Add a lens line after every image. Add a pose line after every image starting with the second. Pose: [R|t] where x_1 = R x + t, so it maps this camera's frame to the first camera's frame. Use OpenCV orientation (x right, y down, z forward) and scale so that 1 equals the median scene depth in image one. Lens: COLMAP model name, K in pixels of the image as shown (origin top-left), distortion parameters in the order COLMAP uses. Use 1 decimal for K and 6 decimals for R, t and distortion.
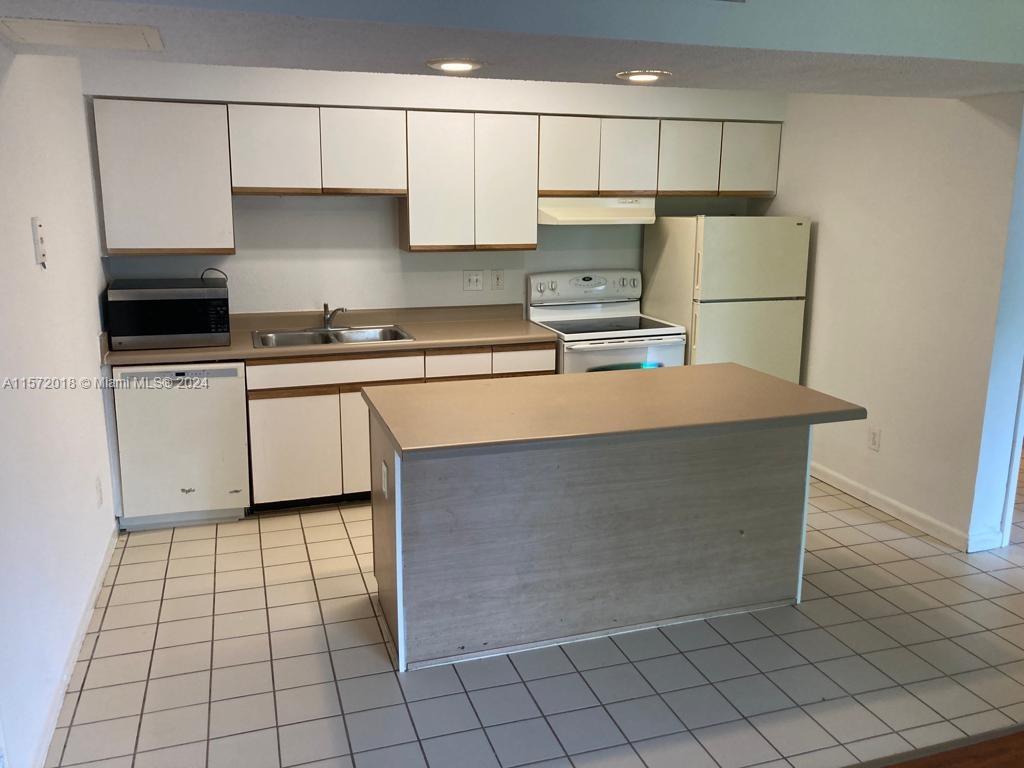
lens RADIAL K [[841.4, 0, 511.3], [0, 841.4, 370.0], [0, 0, 1]] dist [0.013462, -0.003300]
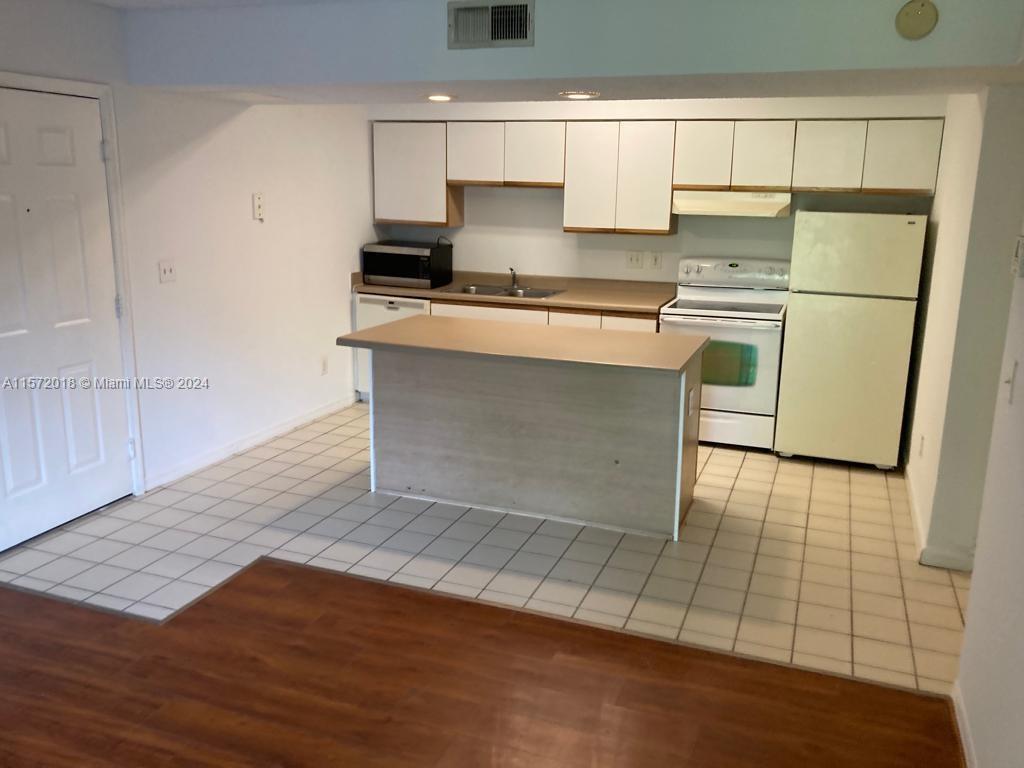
lens RADIAL K [[841.4, 0, 511.3], [0, 841.4, 370.0], [0, 0, 1]] dist [0.013462, -0.003300]
pose [[0.780110, 0.145368, -0.608520, 0.641627], [-0.143318, 0.988291, 0.052360, 0.012494], [0.609006, 0.046366, 0.791809, -0.053786]]
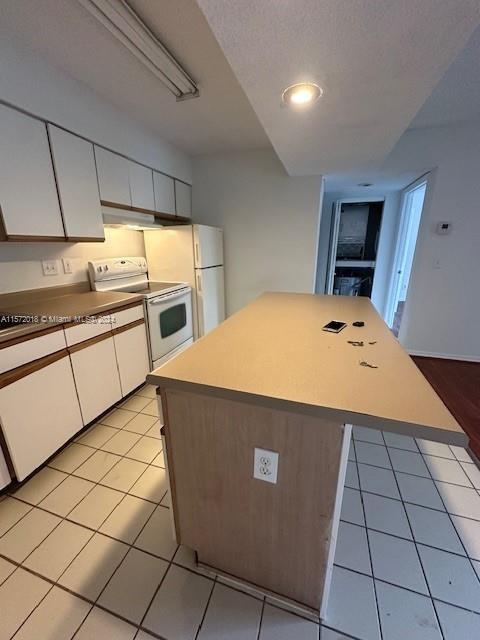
lens RADIAL K [[258.8, 0, 240.0], [0, 258.8, 320.0], [0, 0, 1]] dist [0.000765, -0.000129]
pose [[0.586025, -0.225221, 0.778364, -0.234102], [0.162576, 0.973743, 0.159352, -0.046323], [-0.793816, 0.033159, 0.607253, 0.575223]]
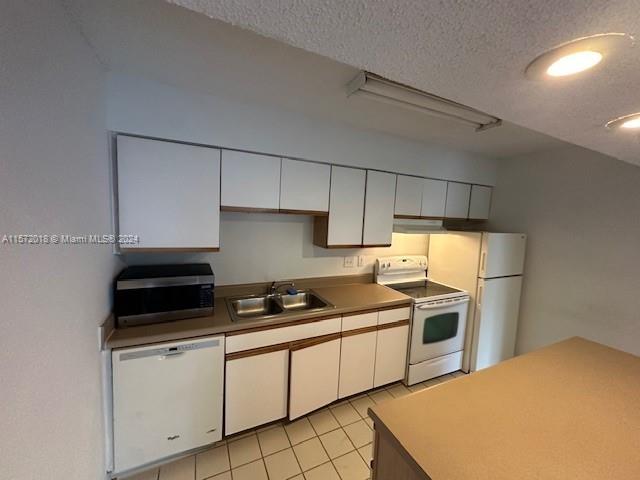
lens RADIAL K [[256.3, 0, 318.7], [0, 256.3, 238.2], [0, 0, 1]] dist [-0.000250, -0.000027]
pose [[0.990051, 0.027302, 0.138035, -0.211620], [-0.013344, 0.994791, -0.101055, -0.112221], [-0.140075, 0.098208, 0.985258, 0.518445]]
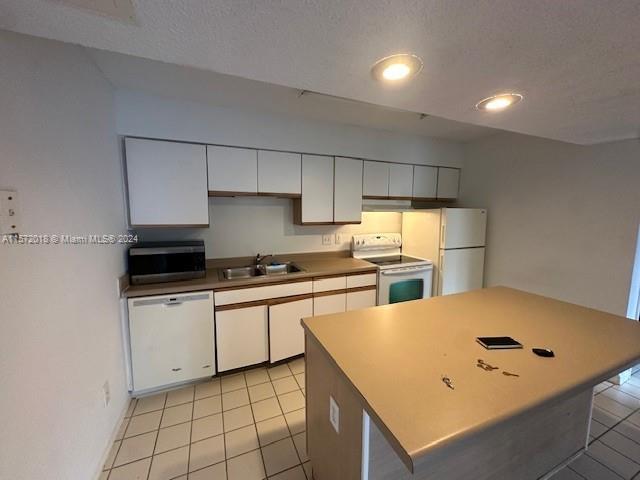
lens RADIAL K [[256.3, 0, 318.7], [0, 256.3, 238.2], [0, 0, 1]] dist [-0.000250, -0.000027]
pose [[0.995984, -0.009899, 0.088980, -0.138299], [0.018172, 0.995533, -0.092646, -0.056960], [-0.087665, 0.093891, 0.991715, 0.421368]]
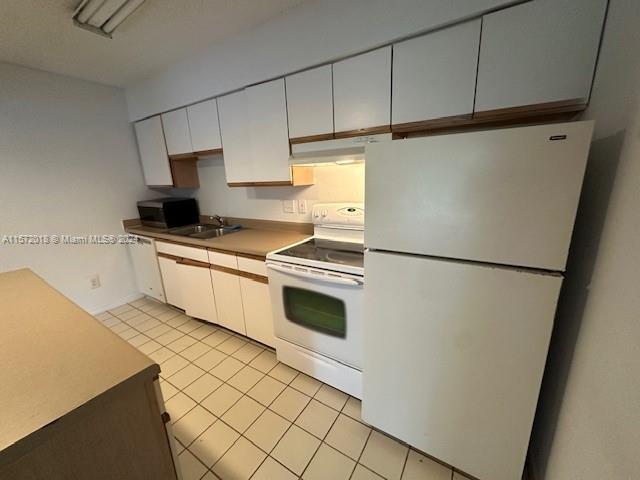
lens RADIAL K [[258.8, 0, 318.1], [0, 258.8, 242.3], [0, 0, 1]] dist [0.000765, -0.000129]
pose [[0.630666, 0.165104, -0.758289, 0.408950], [-0.117218, 0.986163, 0.117230, -0.115742], [0.767151, 0.014952, 0.641292, 0.827078]]
